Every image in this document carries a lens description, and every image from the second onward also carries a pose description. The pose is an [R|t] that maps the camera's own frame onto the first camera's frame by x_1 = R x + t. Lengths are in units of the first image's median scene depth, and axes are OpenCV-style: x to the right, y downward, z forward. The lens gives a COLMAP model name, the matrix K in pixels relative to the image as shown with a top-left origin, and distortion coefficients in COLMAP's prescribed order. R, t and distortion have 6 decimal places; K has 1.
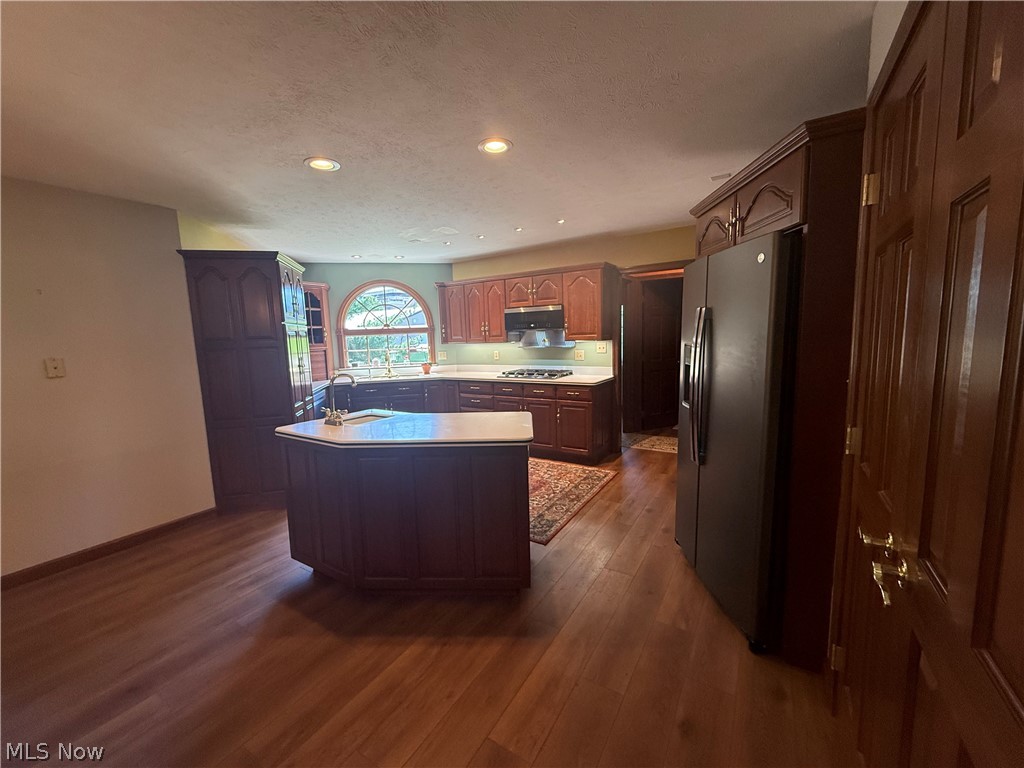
lens RADIAL K [[406.9, 0, 510.4], [0, 406.9, 382.7], [0, 0, 1]] dist [-0.000252, 0.000153]
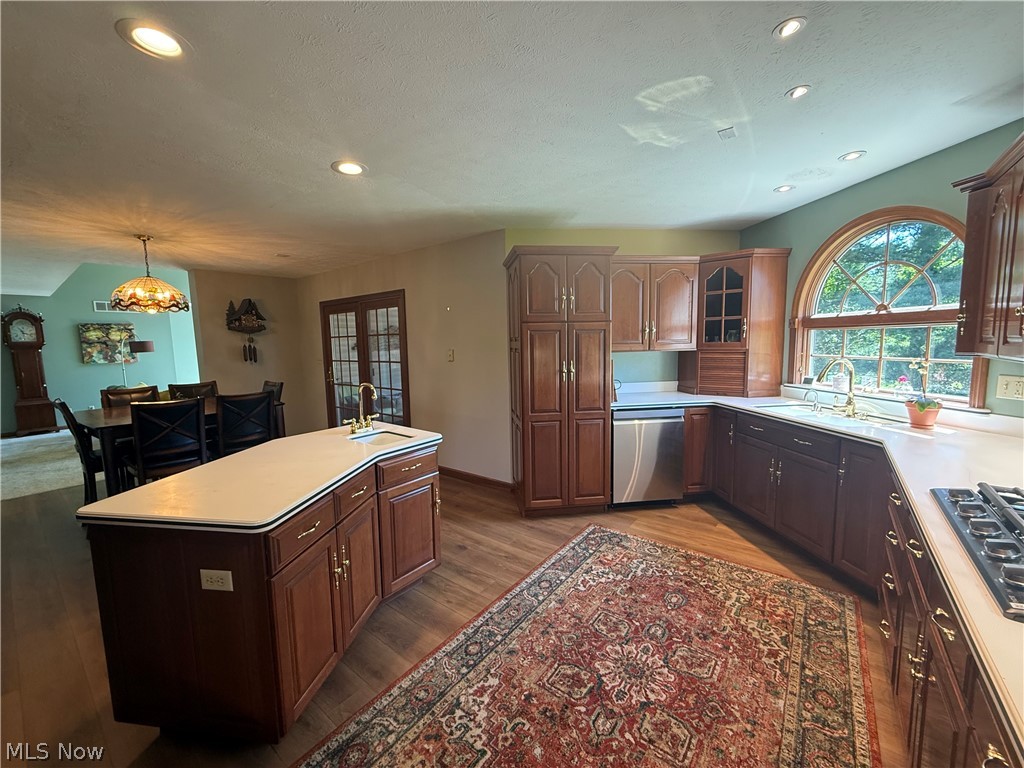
lens RADIAL K [[406.9, 0, 508.5], [0, 406.9, 384.4], [0, 0, 1]] dist [-0.000252, 0.000153]
pose [[-0.098260, 0.142287, -0.984936, 0.295965], [-0.088523, 0.984553, 0.151062, -0.116746], [0.991216, 0.102033, -0.084147, 0.844454]]
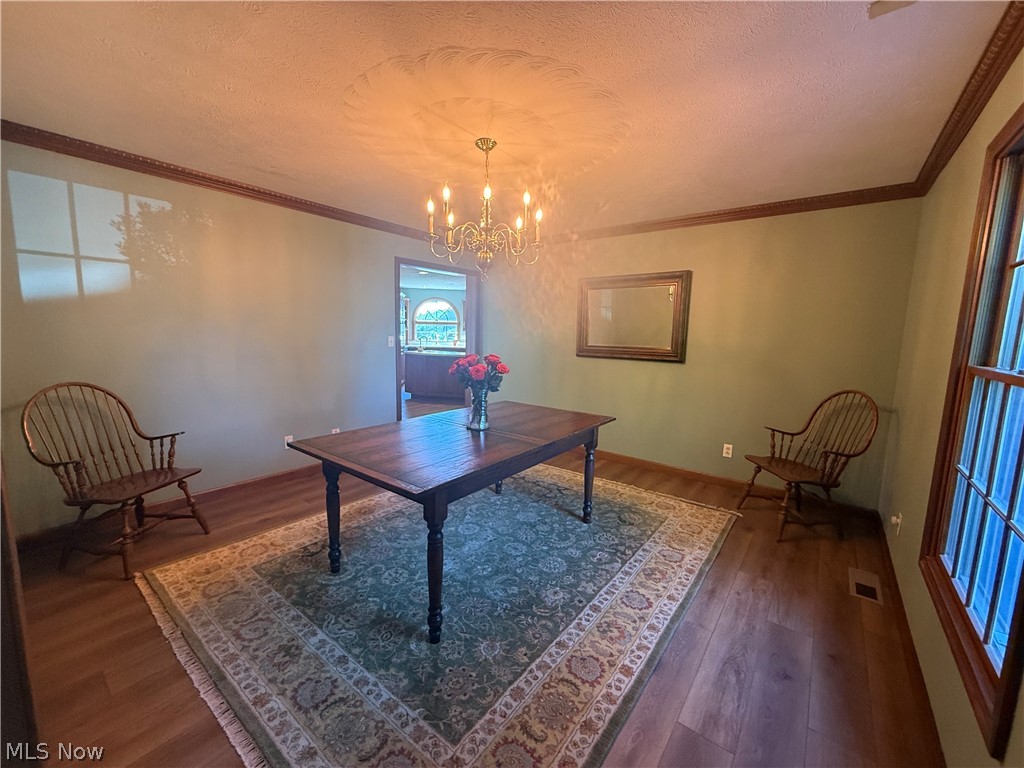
lens RADIAL K [[406.9, 0, 509.3], [0, 406.9, 383.6], [0, 0, 1]] dist [-0.000252, 0.000153]
pose [[0.992880, 0.069139, -0.097004, 0.340300], [-0.067825, 0.997556, 0.016782, 0.145673], [0.097928, -0.010083, 0.995142, -1.228152]]
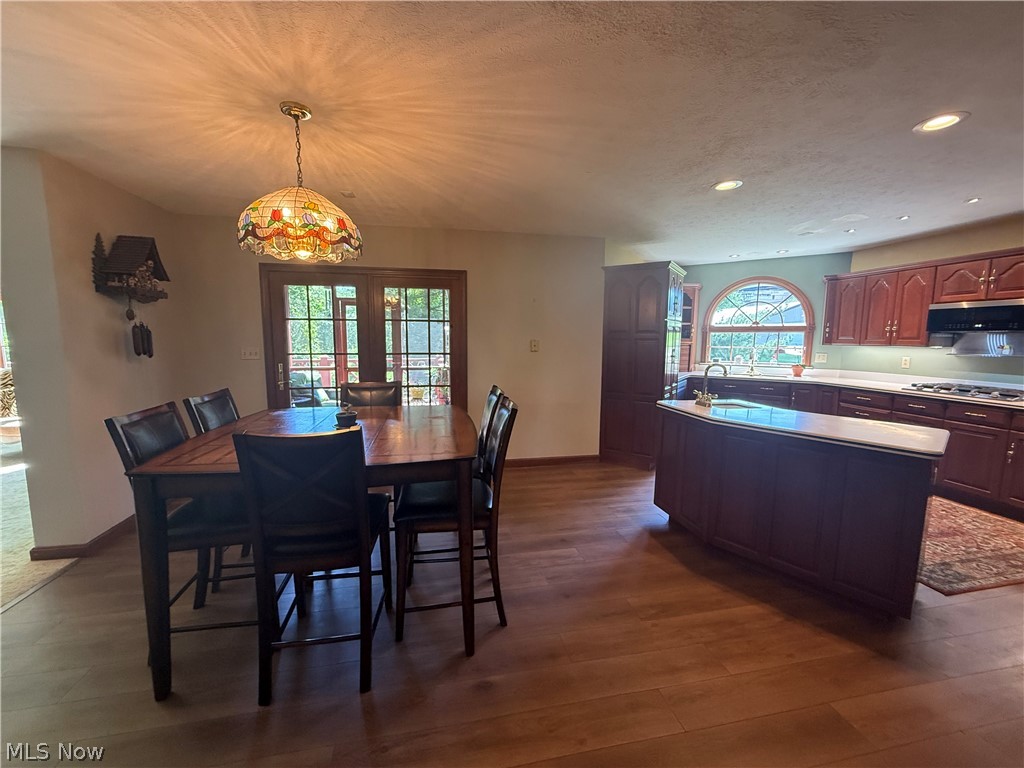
lens RADIAL K [[406.9, 0, 508.6], [0, 406.9, 384.5], [0, 0, 1]] dist [-0.000252, 0.000153]
pose [[0.685725, 0.121743, -0.717607, 0.012045], [-0.113890, 0.991715, 0.059415, 0.021040], [0.718895, 0.040985, 0.693909, -0.138059]]
